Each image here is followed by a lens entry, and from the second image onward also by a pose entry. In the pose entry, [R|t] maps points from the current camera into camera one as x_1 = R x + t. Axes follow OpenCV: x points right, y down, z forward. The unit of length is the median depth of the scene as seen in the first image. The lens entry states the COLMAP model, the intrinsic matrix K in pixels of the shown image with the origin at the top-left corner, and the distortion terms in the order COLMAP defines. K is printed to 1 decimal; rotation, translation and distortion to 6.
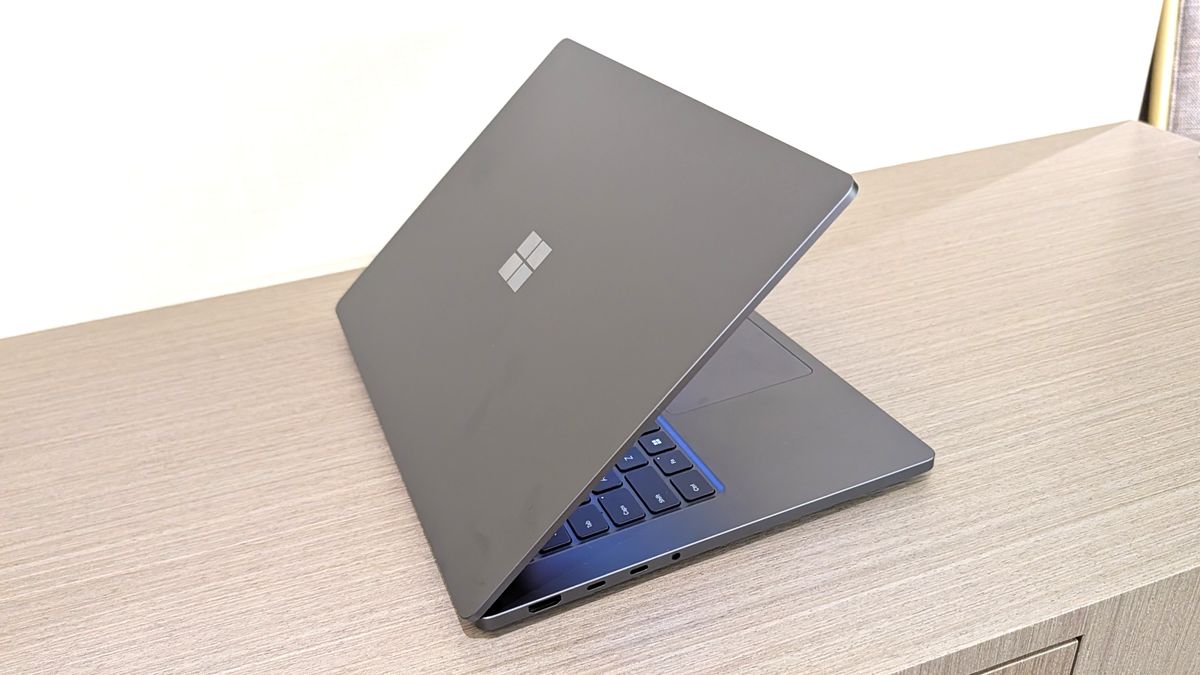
lens RADIAL K [[839.1, 0, 600.0], [0, 839.1, 337.5], [0, 0, 1]] dist [-0.000411, 0.000231]
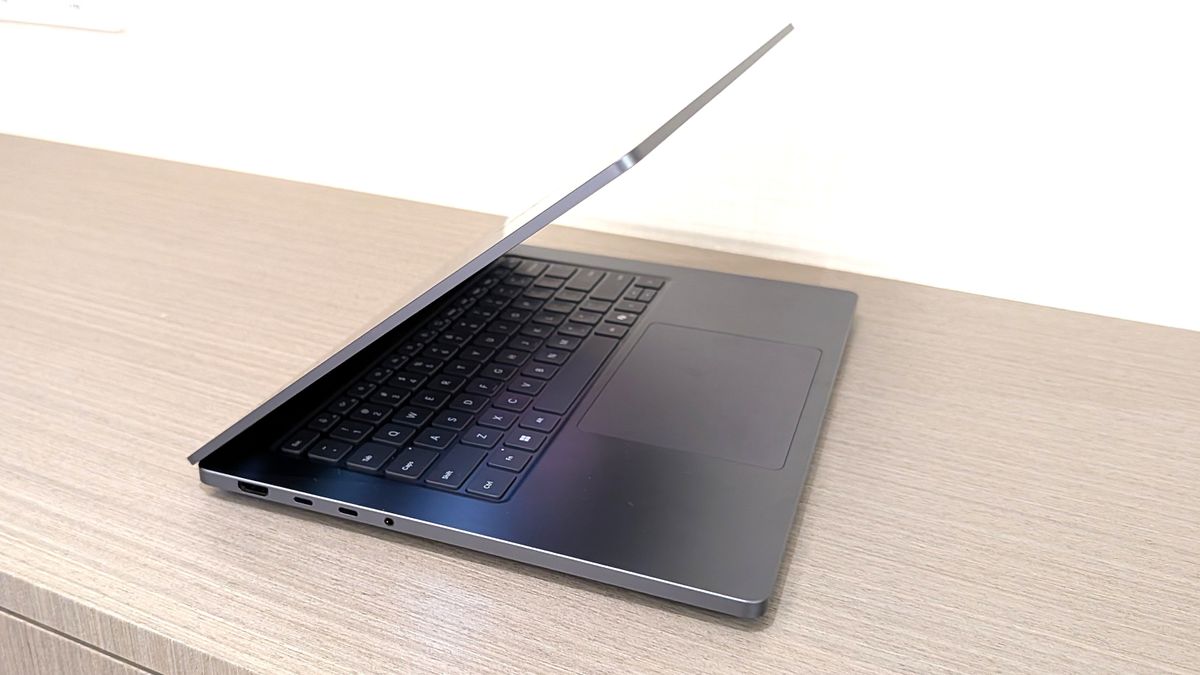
lens RADIAL K [[839.1, 0, 600.0], [0, 839.1, 337.5], [0, 0, 1]] dist [-0.000411, 0.000231]
pose [[0.771076, 0.377267, -0.512945, 0.588506], [-0.385609, 0.917726, 0.095320, -0.114880], [0.506703, 0.124297, 0.853113, 0.197724]]
